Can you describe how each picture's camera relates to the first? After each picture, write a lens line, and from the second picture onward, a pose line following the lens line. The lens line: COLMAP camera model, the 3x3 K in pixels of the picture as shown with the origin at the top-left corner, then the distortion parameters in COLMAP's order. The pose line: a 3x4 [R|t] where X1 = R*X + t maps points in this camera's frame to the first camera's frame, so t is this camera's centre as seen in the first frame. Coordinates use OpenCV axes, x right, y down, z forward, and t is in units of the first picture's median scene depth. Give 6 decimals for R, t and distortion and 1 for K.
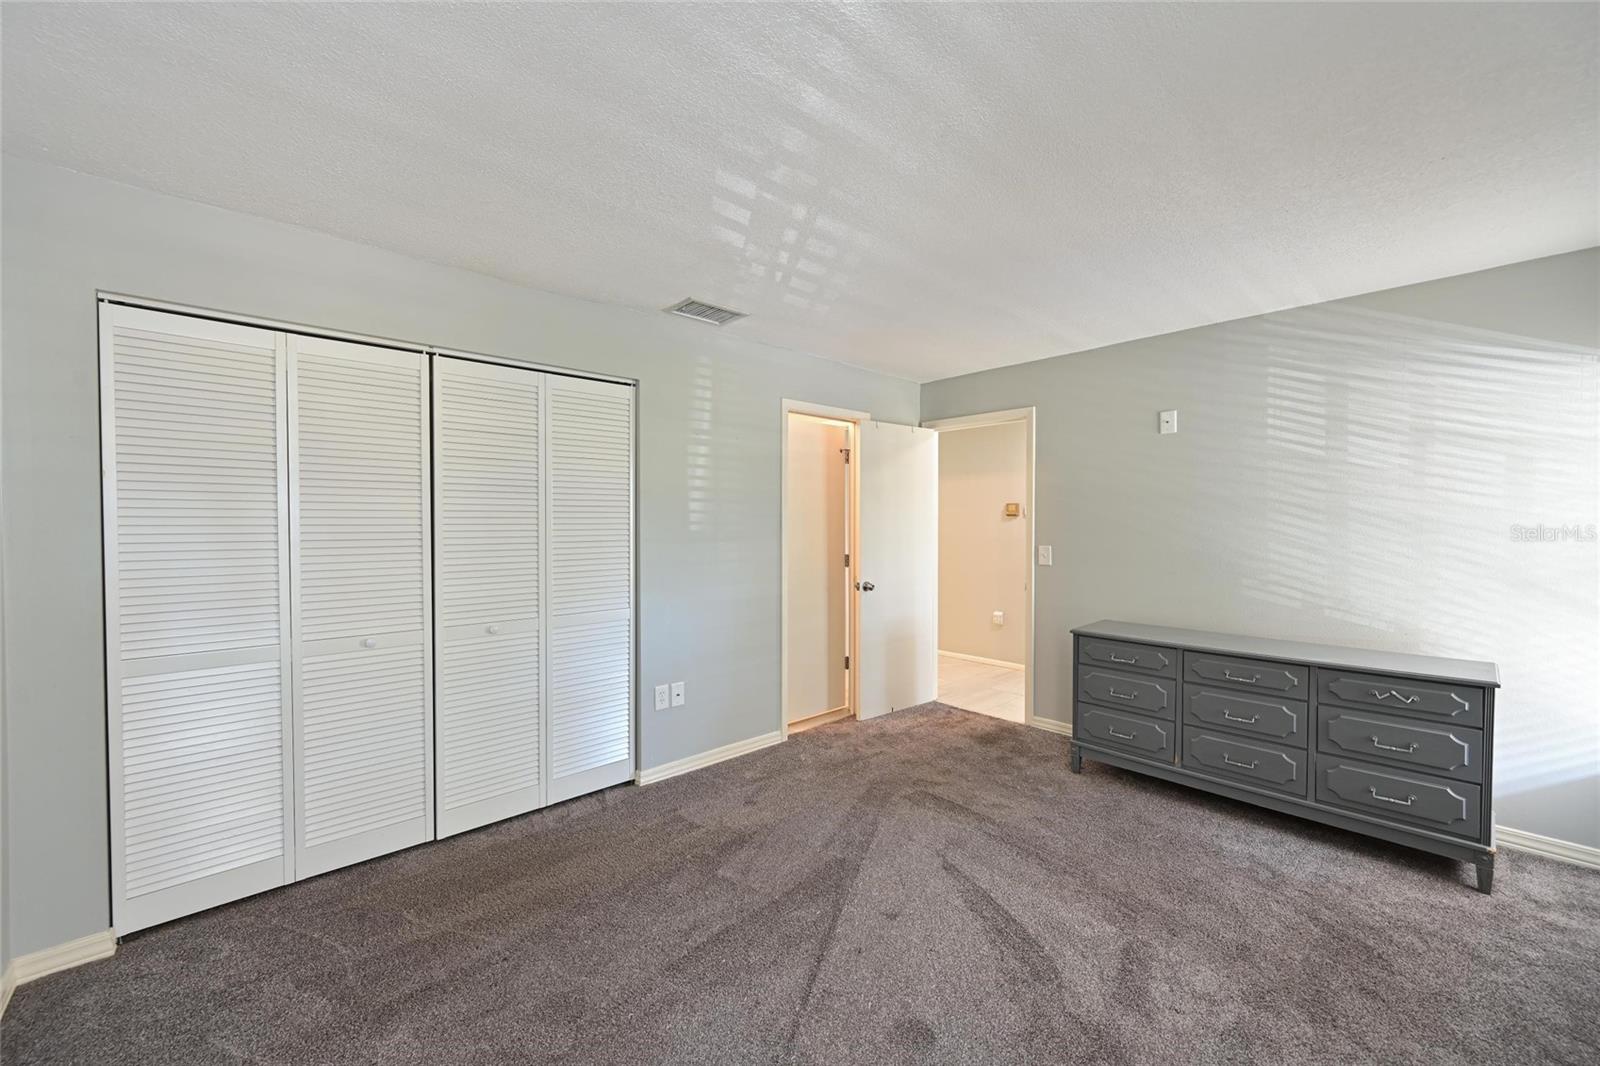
lens RADIAL K [[636.3, 0, 795.7], [0, 636.3, 533.2], [0, 0, 1]] dist [0.001045, 0.000122]
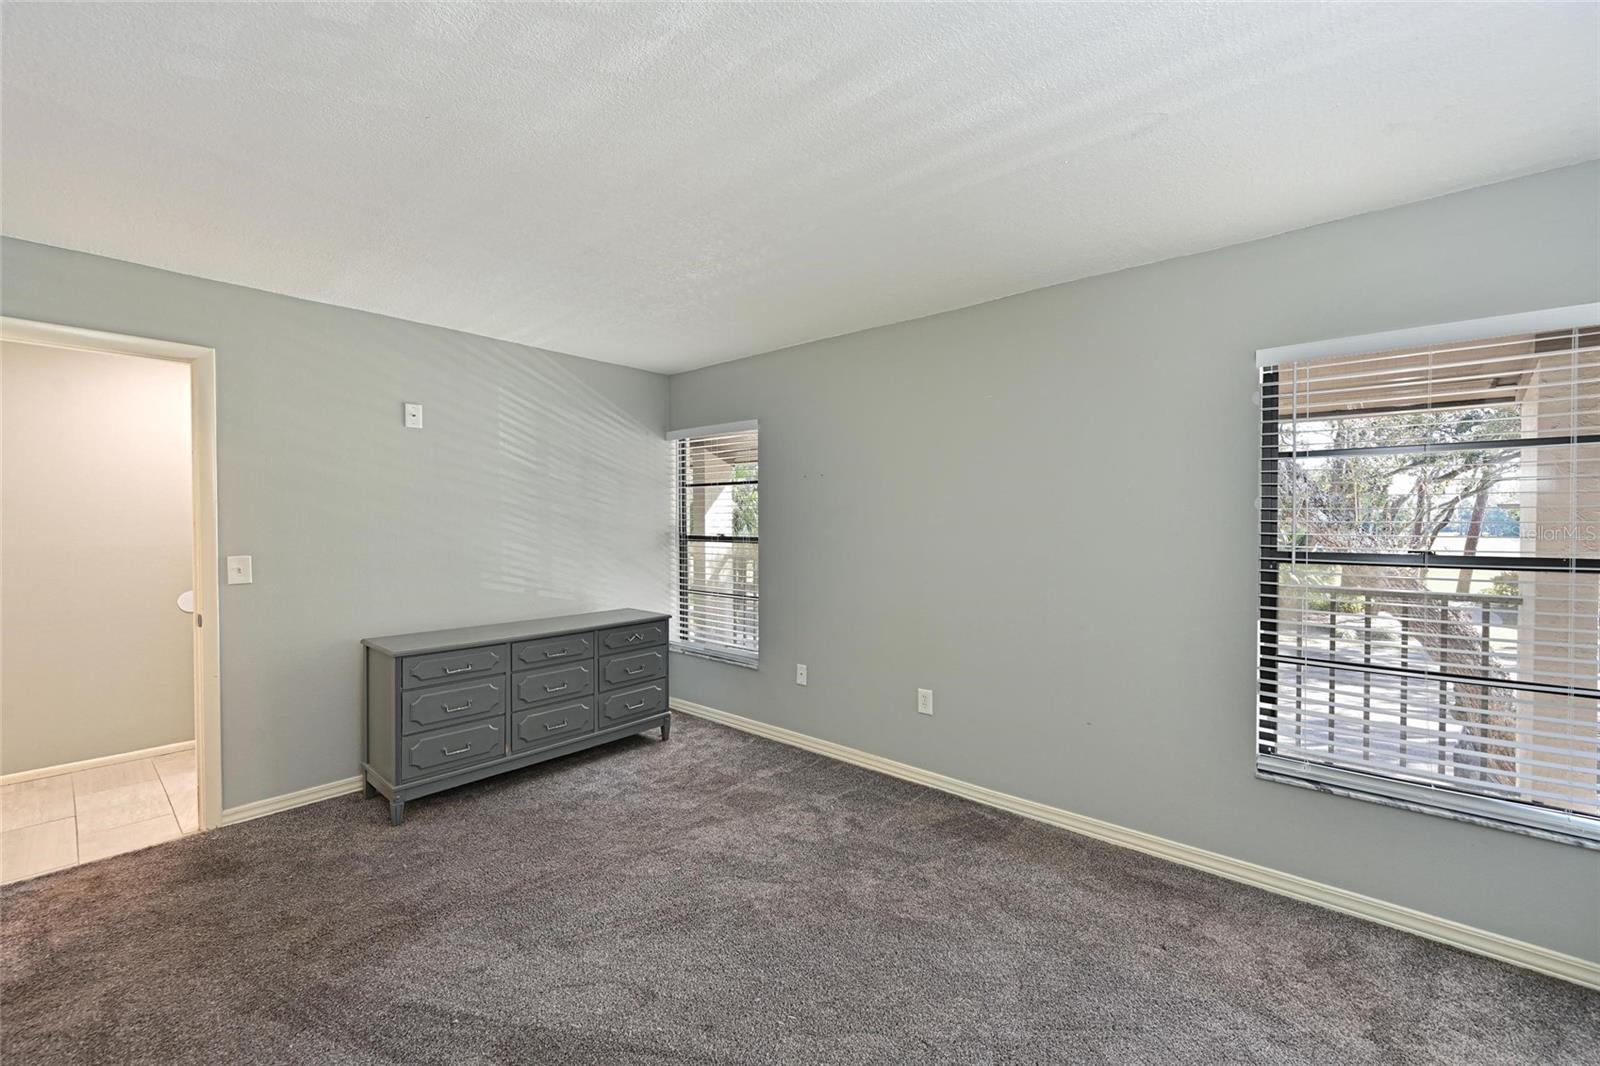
lens RADIAL K [[636.3, 0, 810.0], [0, 636.3, 526.1], [0, 0, 1]] dist [0.001045, 0.000122]
pose [[-0.127692, -0.000131, 0.991814, -0.478517], [0.020389, 0.999788, 0.002758, -0.001880], [-0.991604, 0.020574, -0.127663, 0.610028]]
